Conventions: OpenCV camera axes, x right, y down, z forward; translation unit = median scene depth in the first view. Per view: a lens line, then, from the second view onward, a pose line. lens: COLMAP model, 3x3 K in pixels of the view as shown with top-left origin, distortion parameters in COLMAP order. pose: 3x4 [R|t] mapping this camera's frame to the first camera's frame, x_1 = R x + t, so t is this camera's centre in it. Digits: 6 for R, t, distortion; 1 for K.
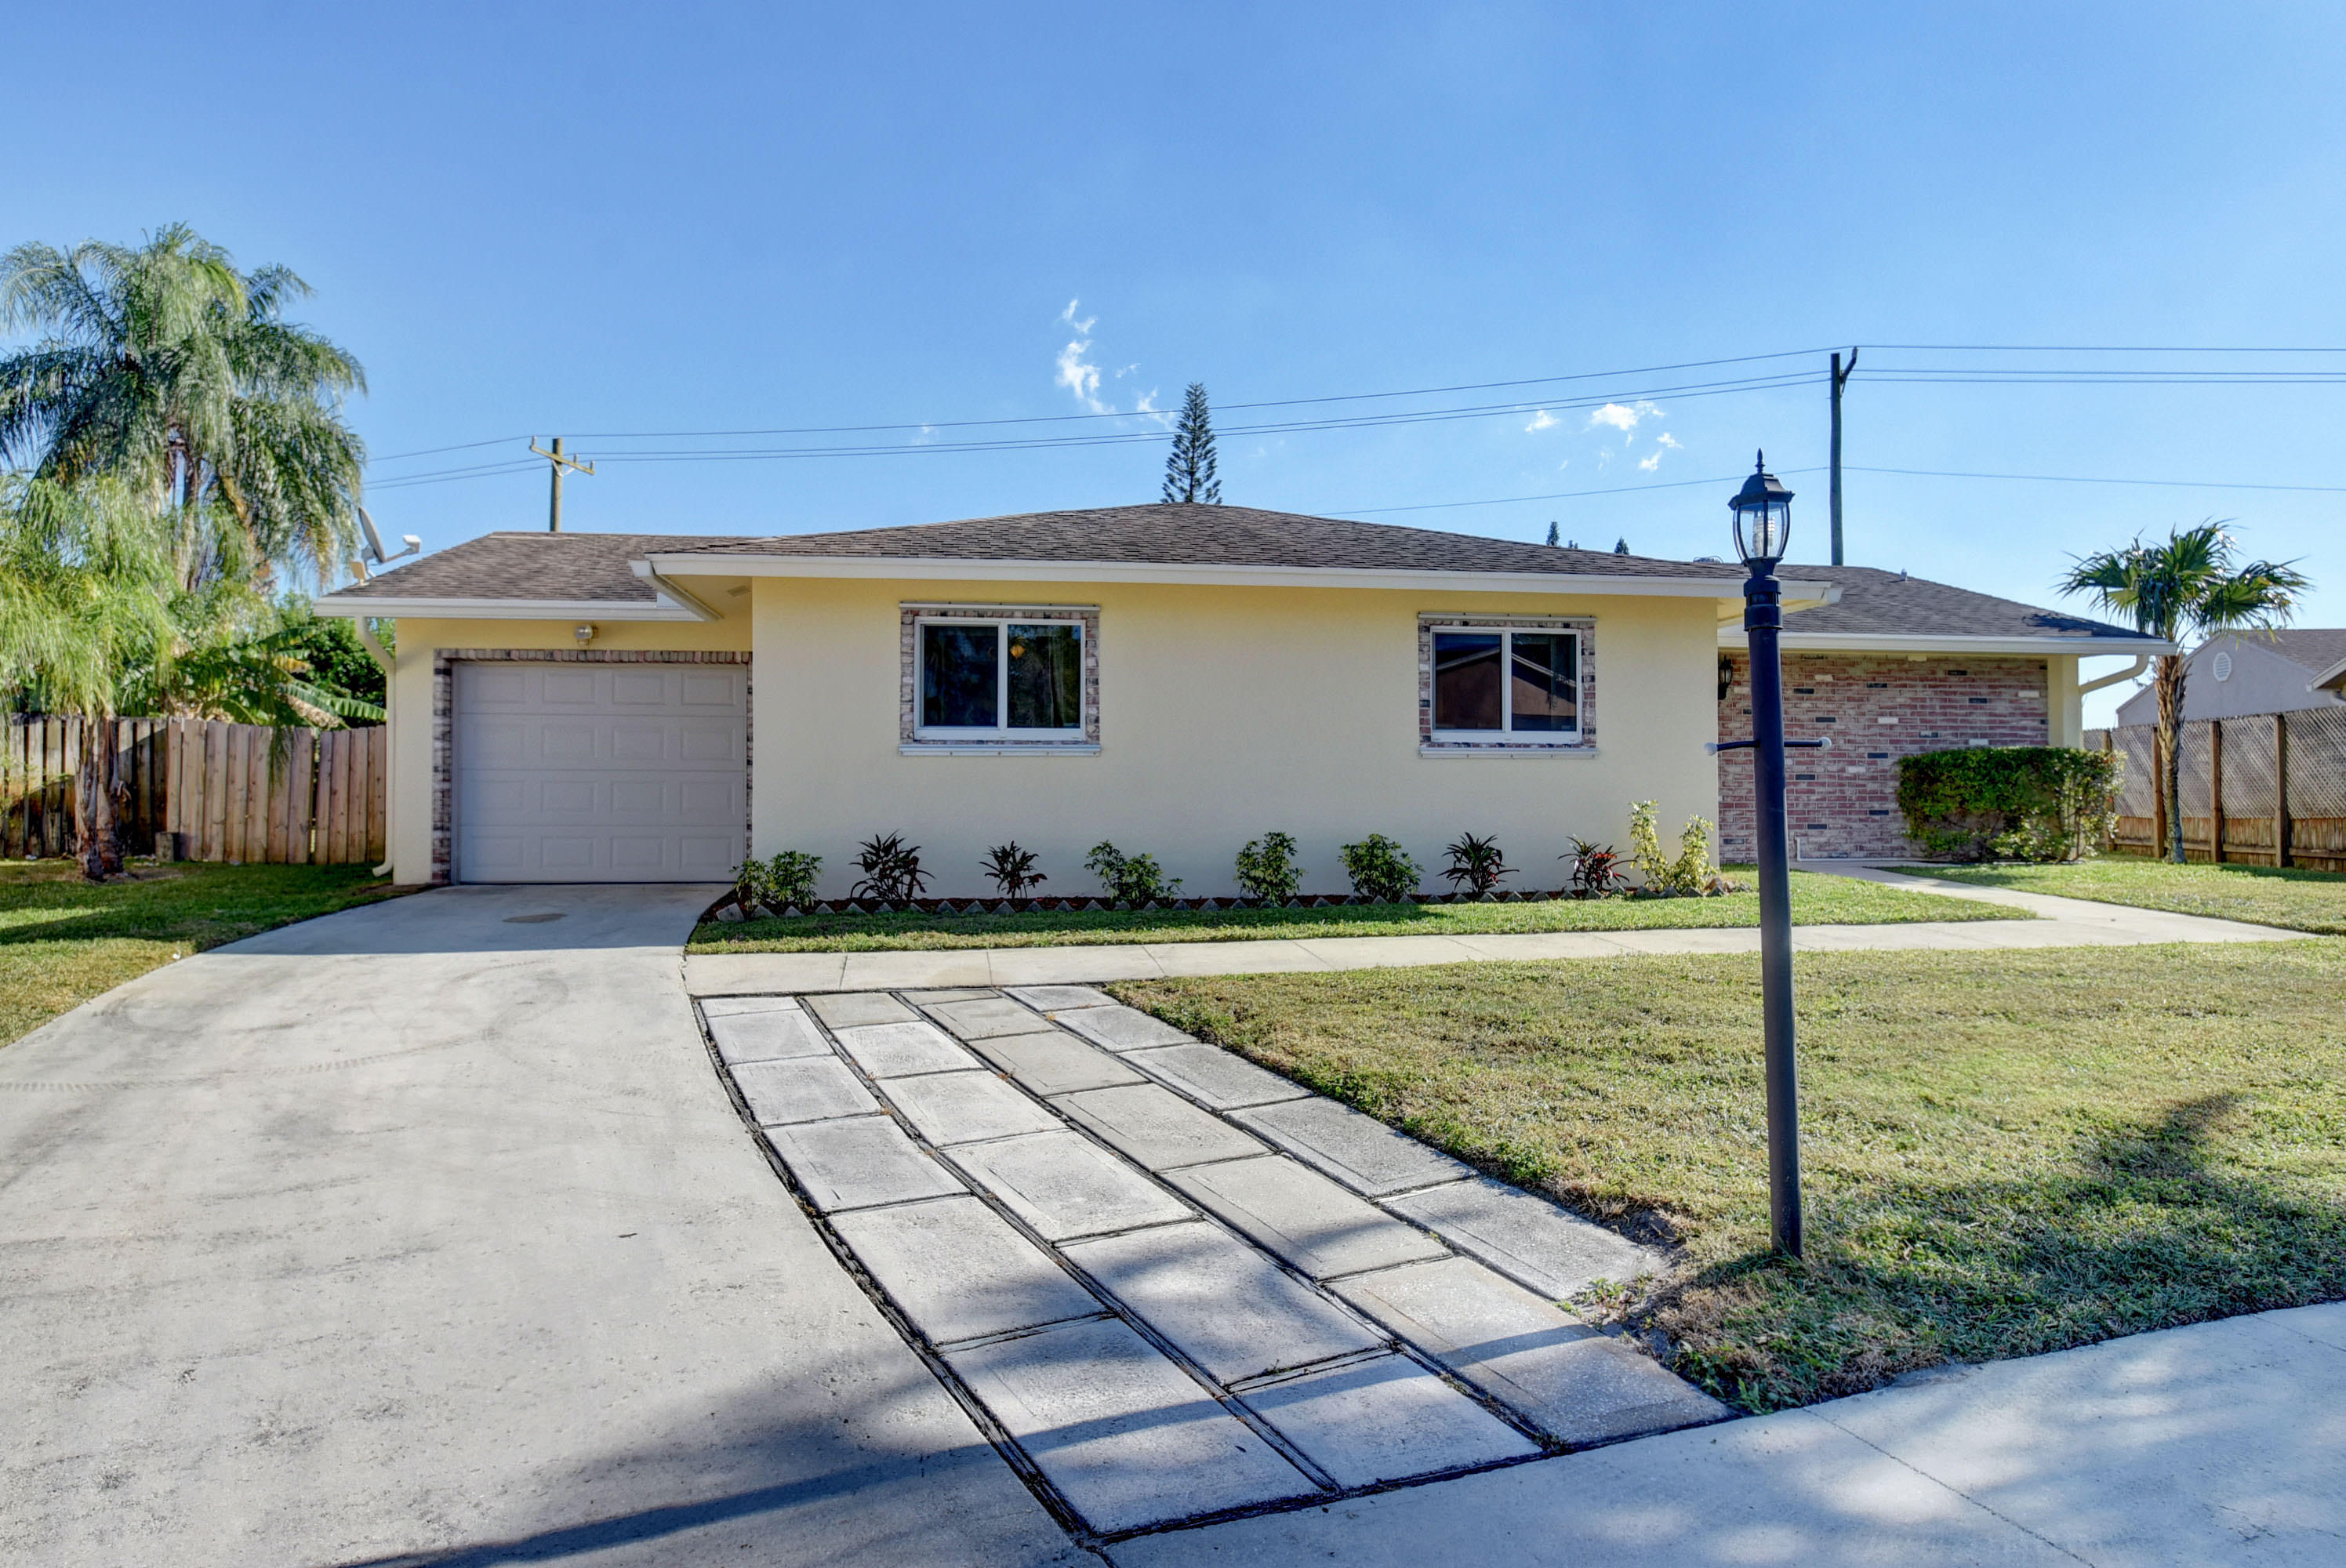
lens RADIAL K [[1322.9, 0, 1175.6], [0, 1322.9, 780.1], [0, 0, 1]] dist [-0.030948, 0.002426]
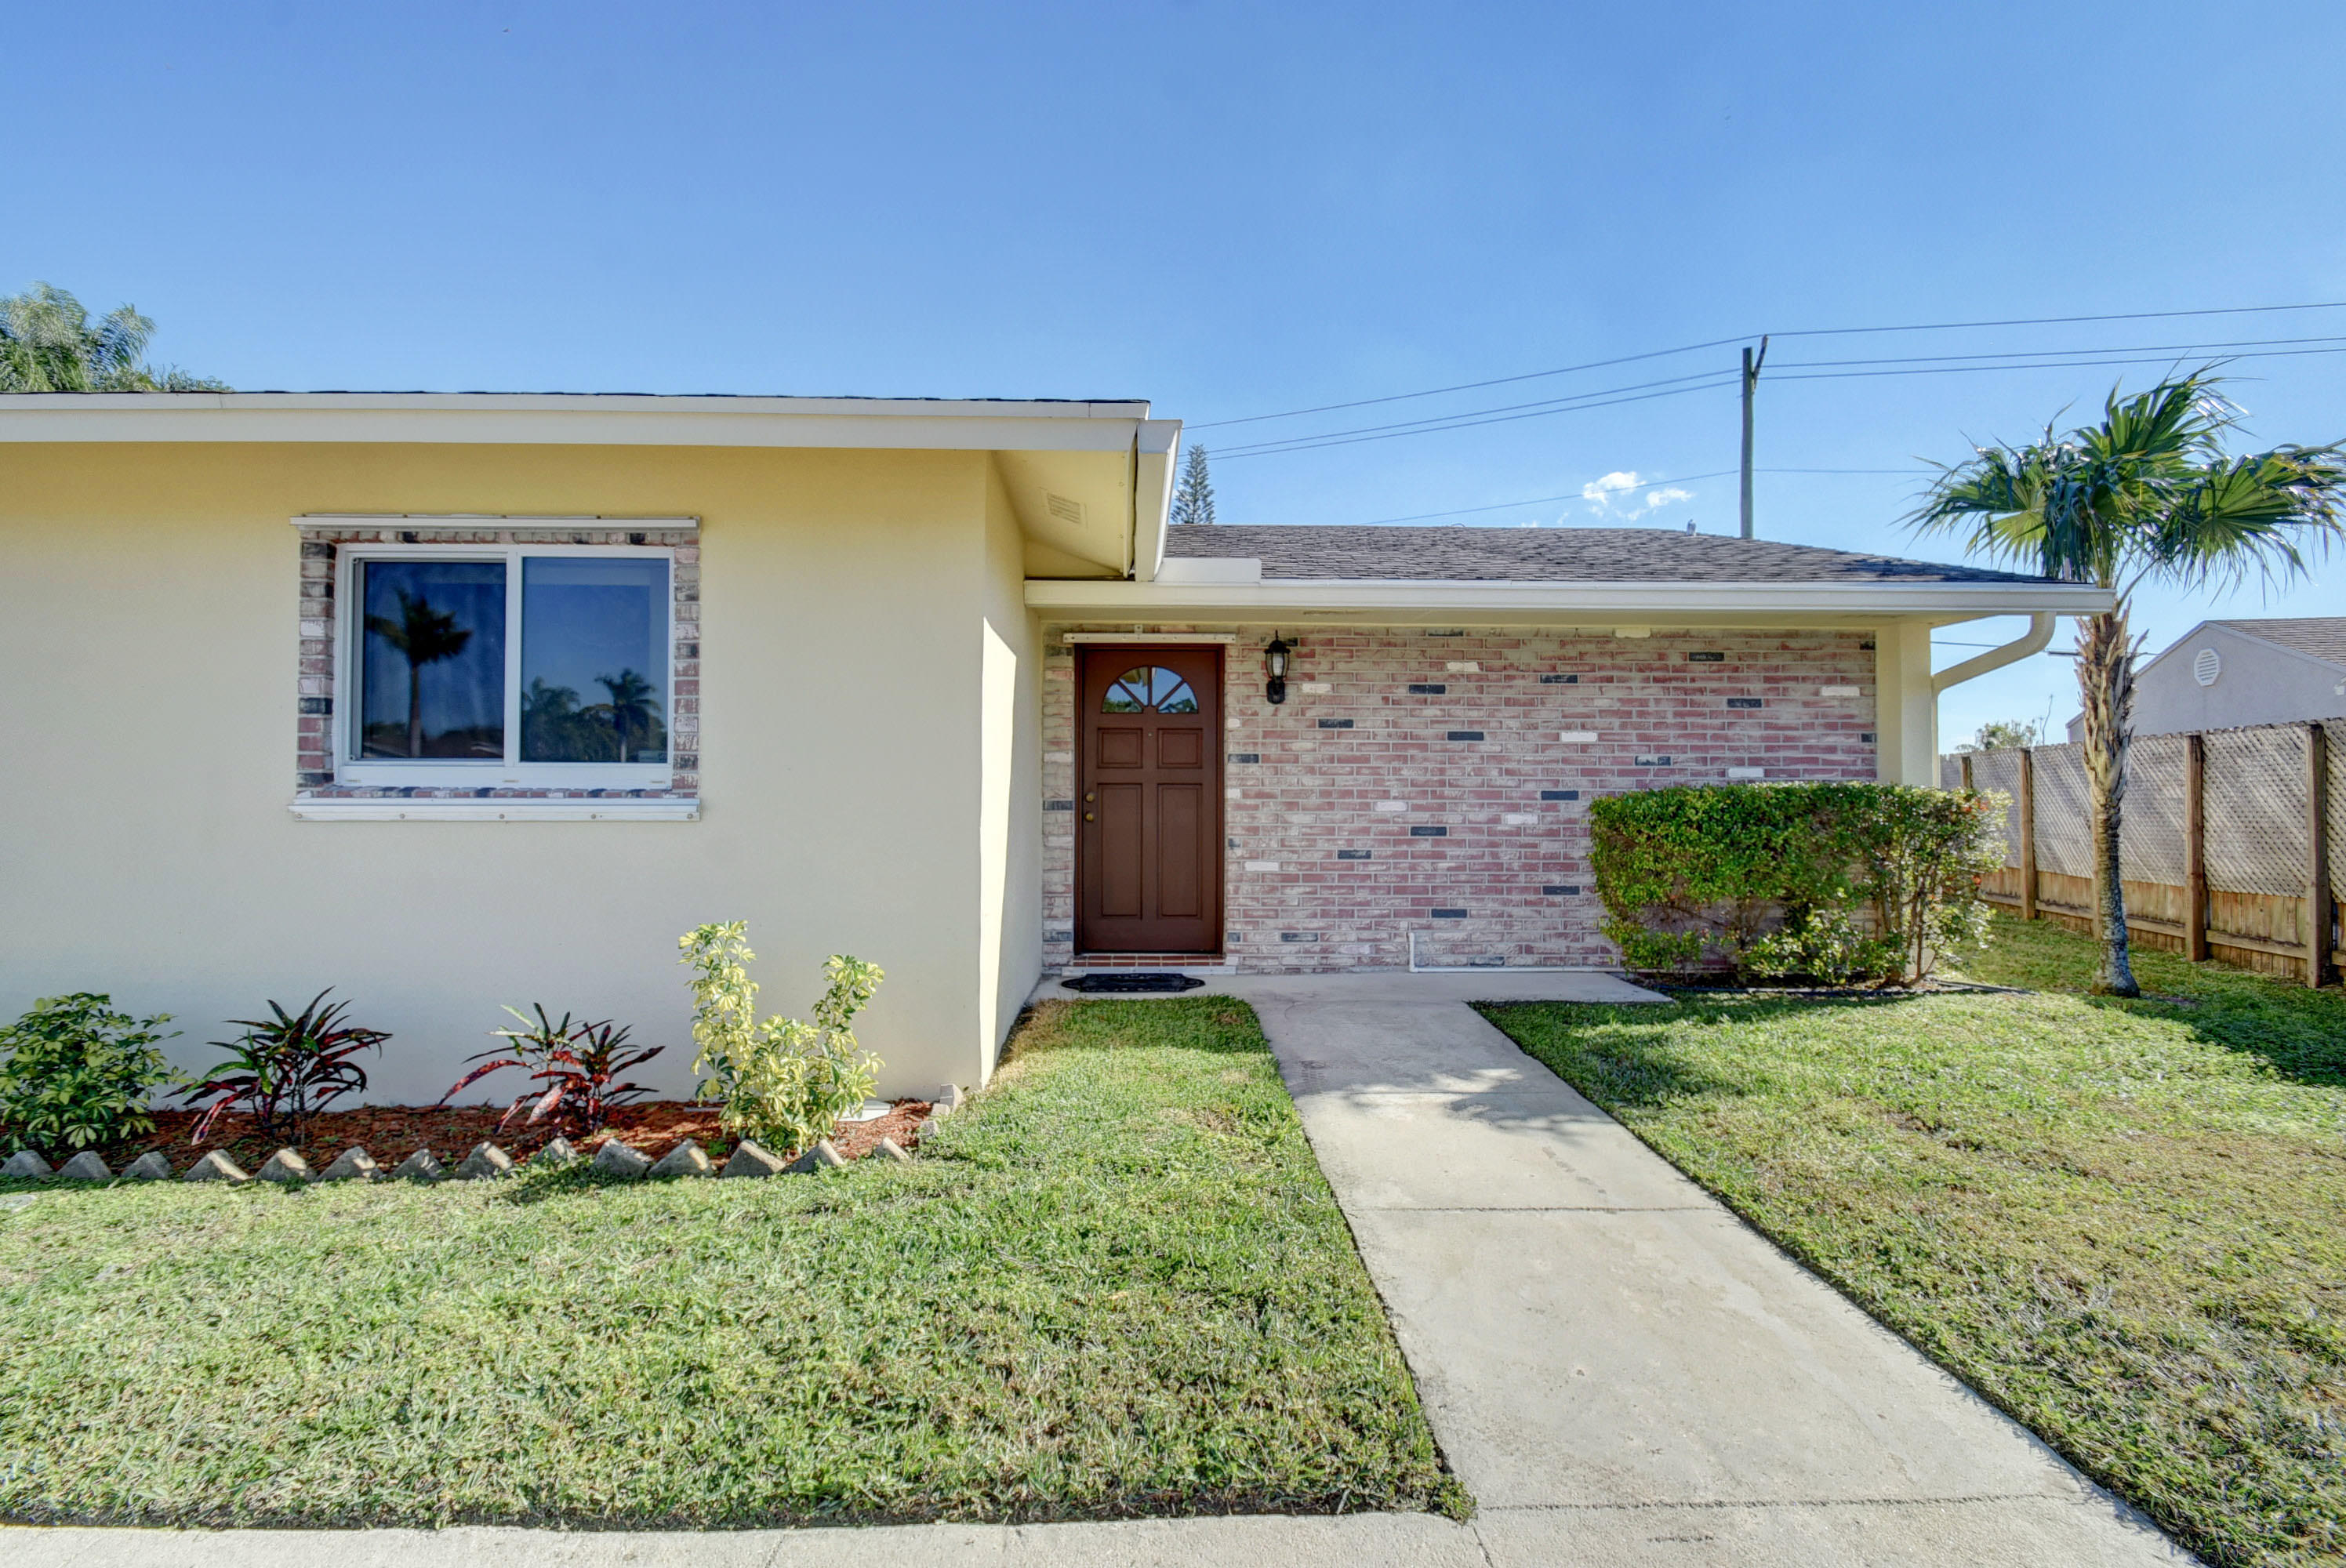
lens RADIAL K [[1025.7, 0, 1166.8], [0, 1025.7, 791.1], [0, 0, 1]] dist [-0.013135, -0.001877]
pose [[0.992751, 0.002086, -0.120173, 0.412836], [-0.001711, 0.999993, 0.003225, -0.022002], [0.120179, -0.002996, 0.992748, 0.513015]]
